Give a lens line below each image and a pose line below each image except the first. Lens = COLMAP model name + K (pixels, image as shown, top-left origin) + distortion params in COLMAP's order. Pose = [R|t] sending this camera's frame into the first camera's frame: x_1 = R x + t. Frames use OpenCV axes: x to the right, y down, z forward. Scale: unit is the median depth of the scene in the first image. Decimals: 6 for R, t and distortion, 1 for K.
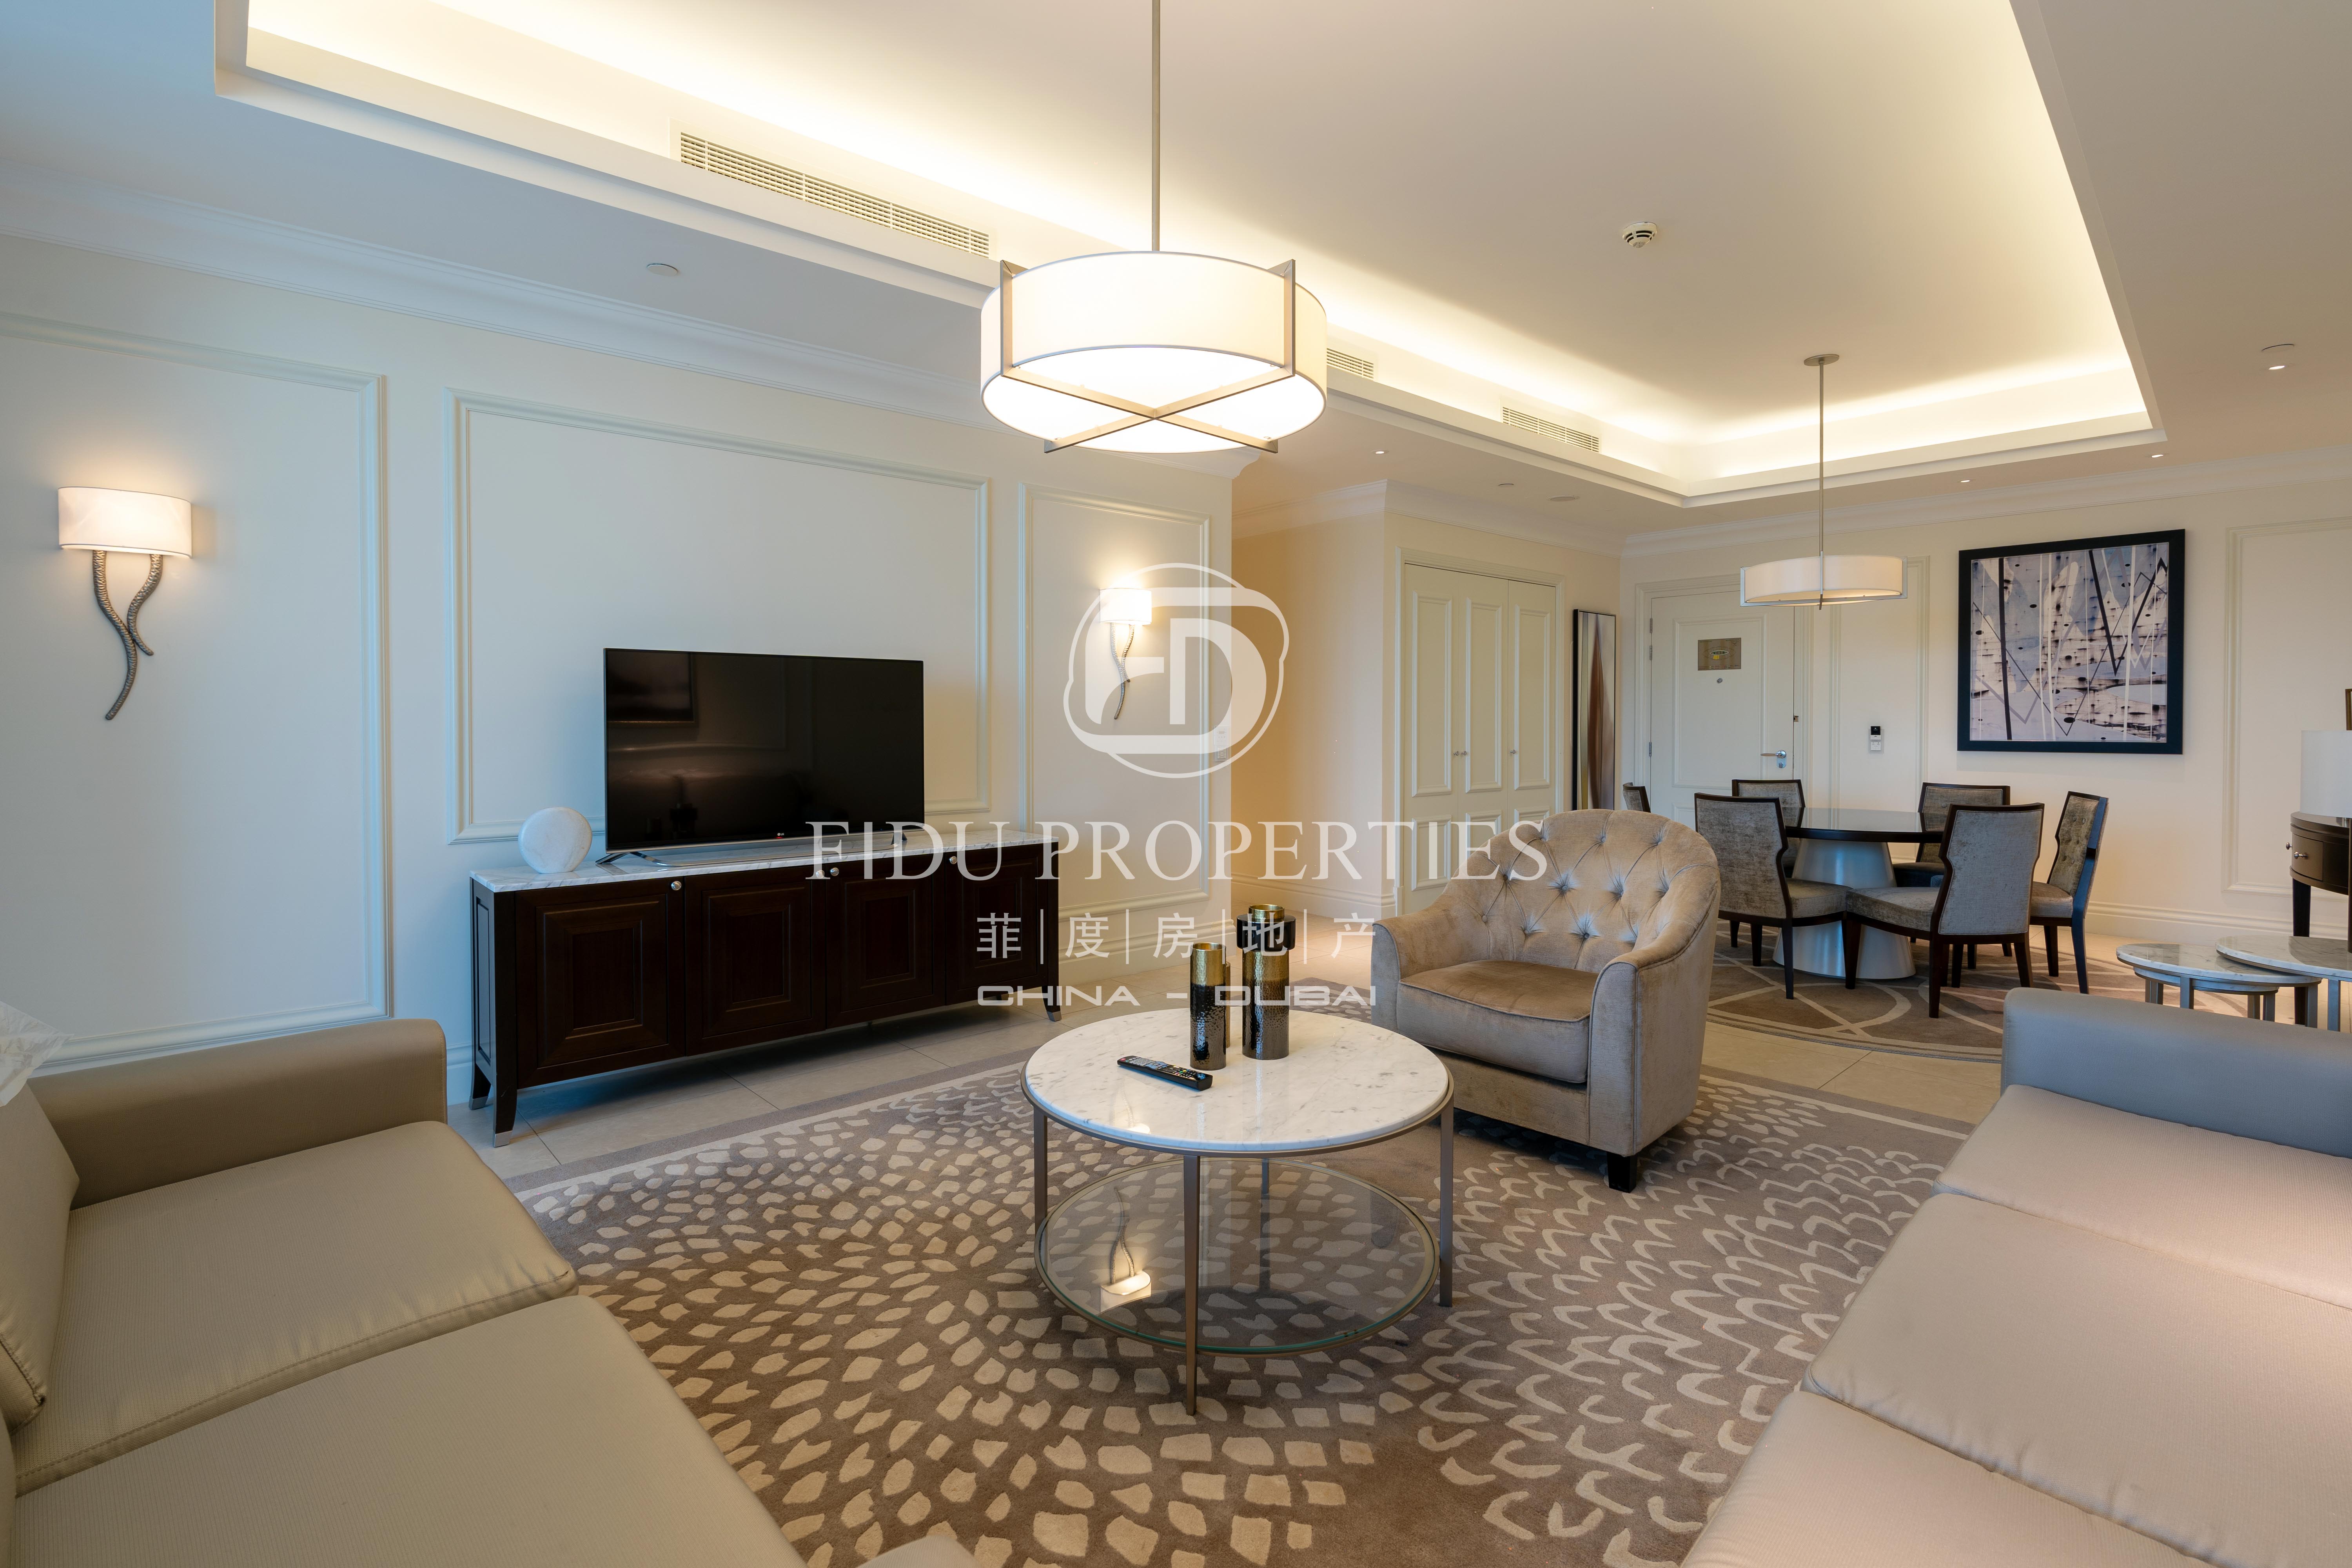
lens RADIAL K [[1053.6, 0, 1153.7], [0, 1053.6, 771.3], [0, 0, 1]] dist [-0.007158, 0.000045]
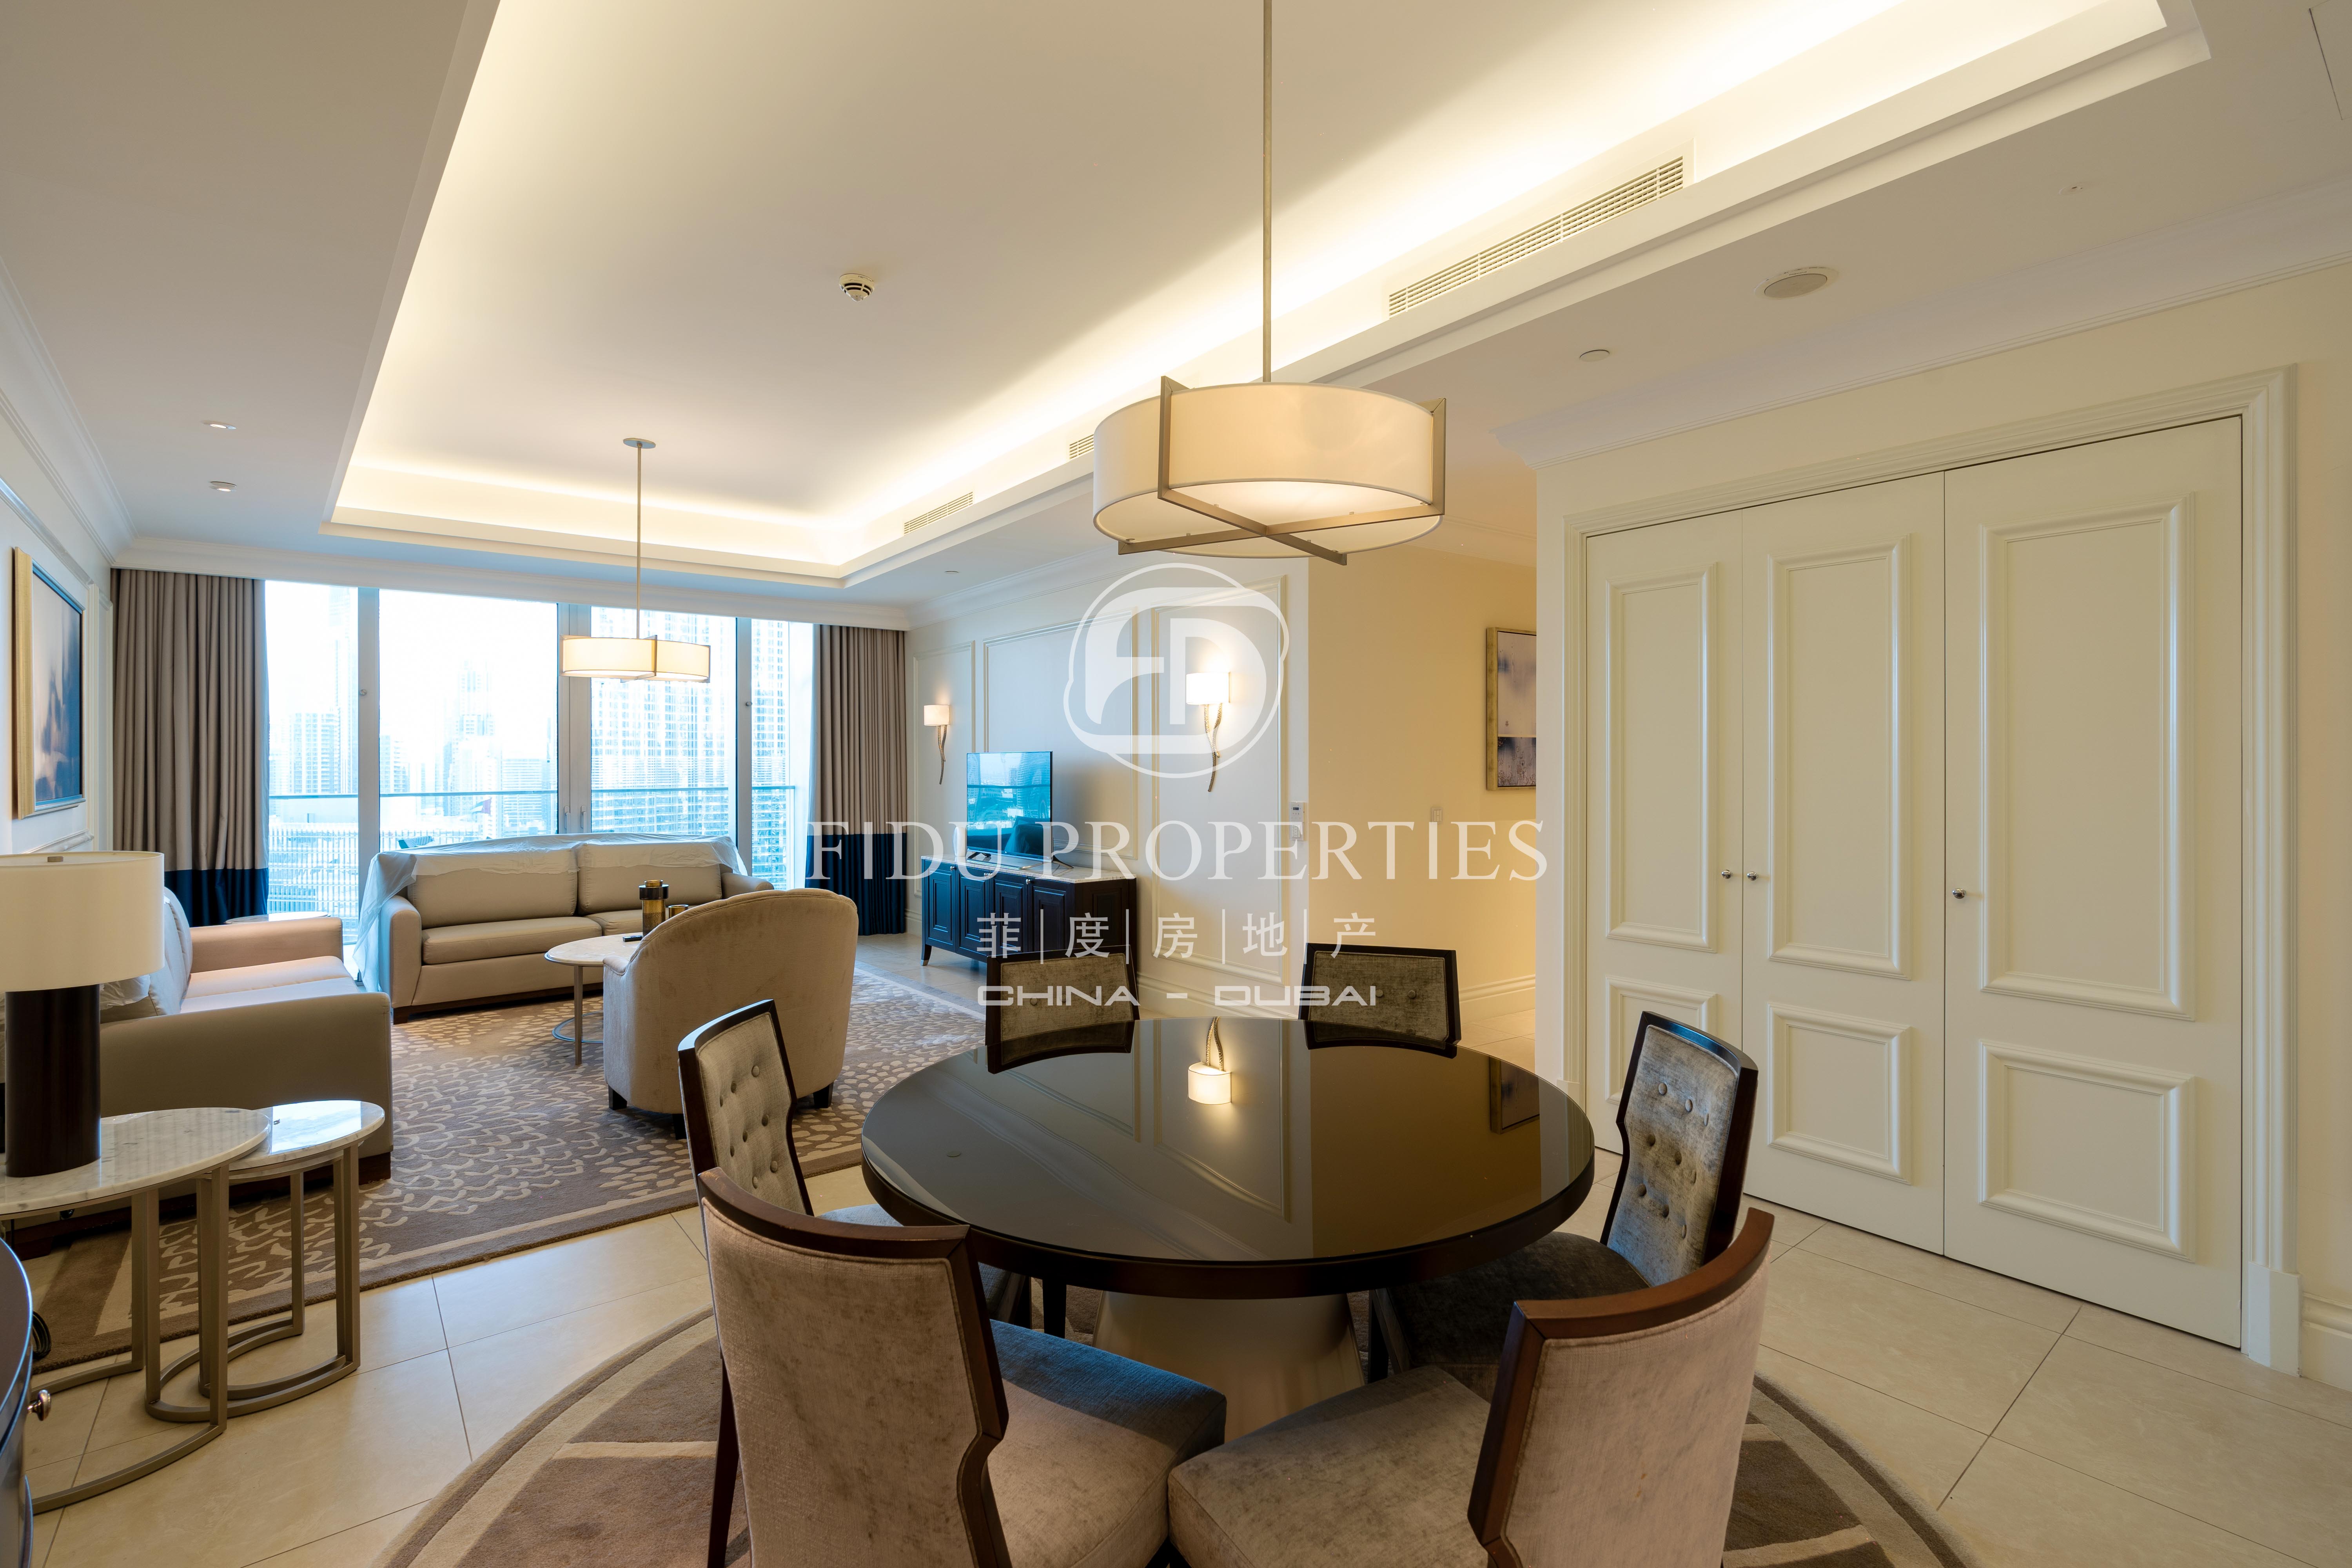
lens RADIAL K [[1053.6, 0, 1153.7], [0, 1053.6, 771.3], [0, 0, 1]] dist [-0.007158, 0.000045]
pose [[-0.050876, -0.001952, -0.998703, 1.604531], [-0.053851, 0.998549, 0.000792, -0.103406], [0.997252, 0.053822, -0.050907, 1.529225]]
